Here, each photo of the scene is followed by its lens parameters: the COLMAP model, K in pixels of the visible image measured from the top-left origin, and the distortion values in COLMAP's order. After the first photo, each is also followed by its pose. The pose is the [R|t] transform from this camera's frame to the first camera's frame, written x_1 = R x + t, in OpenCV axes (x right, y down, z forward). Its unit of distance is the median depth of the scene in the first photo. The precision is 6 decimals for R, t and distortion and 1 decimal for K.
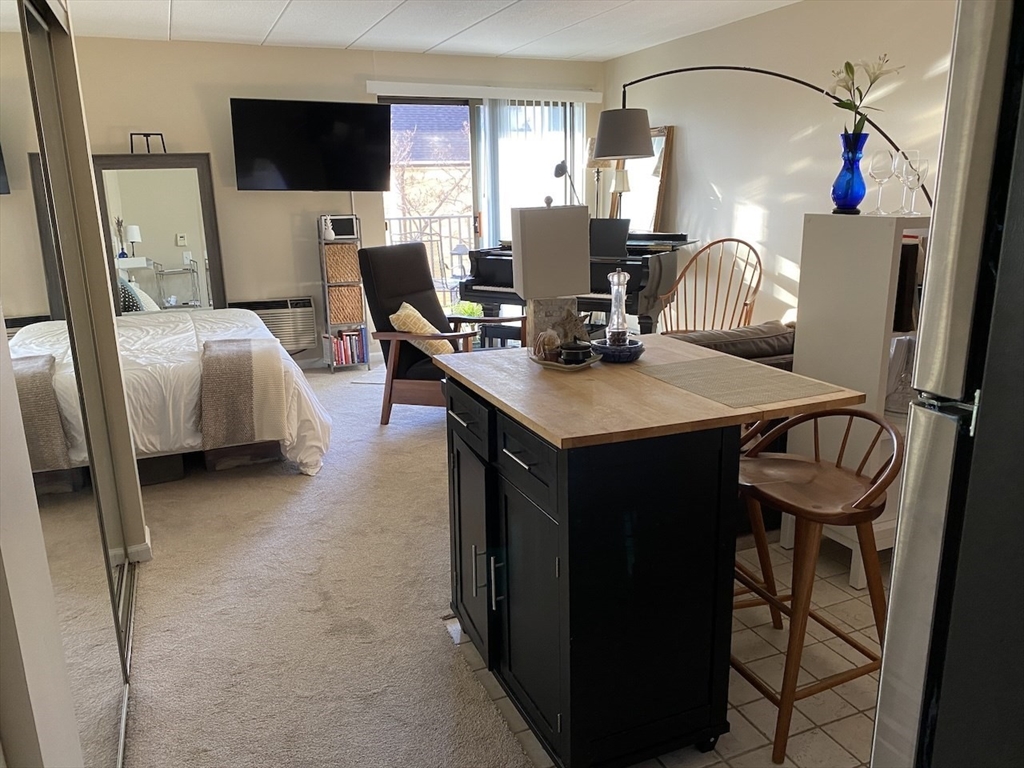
lens RADIAL K [[778.5, 0, 517.3], [0, 778.5, 370.8], [0, 0, 1]] dist [0.008552, -0.004784]
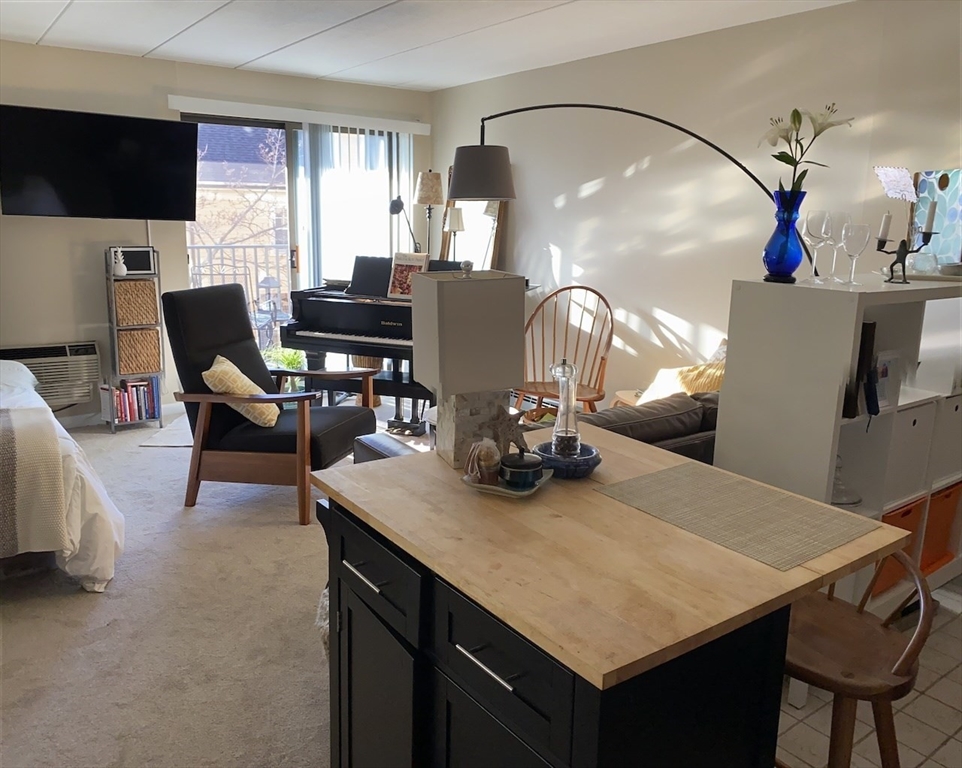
lens RADIAL K [[751.4, 0, 478.6], [0, 751.4, 355.3], [0, 0, 1]] dist [0.012349, -0.004283]
pose [[0.975293, -0.003344, 0.220891, -0.045009], [0.013432, 0.998933, -0.044185, -0.042795], [-0.220507, 0.046061, 0.974297, 0.128454]]
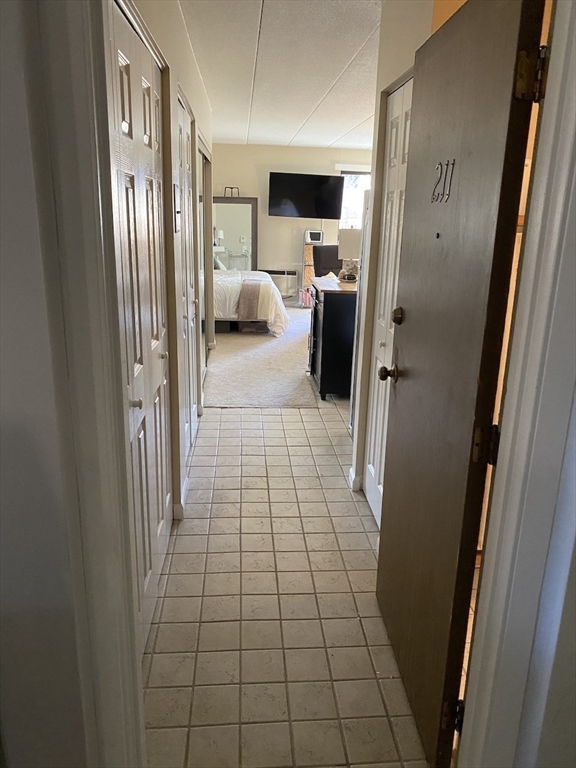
lens RADIAL K [[583.9, 0, 288.0], [0, 583.9, 384.0], [0, 0, 1]] dist [0.008552, -0.004784]
pose [[0.942893, 0.136172, -0.303991, 0.238881], [-0.120628, 0.990267, 0.069434, 0.104739], [0.310487, -0.028799, 0.950141, -0.507726]]
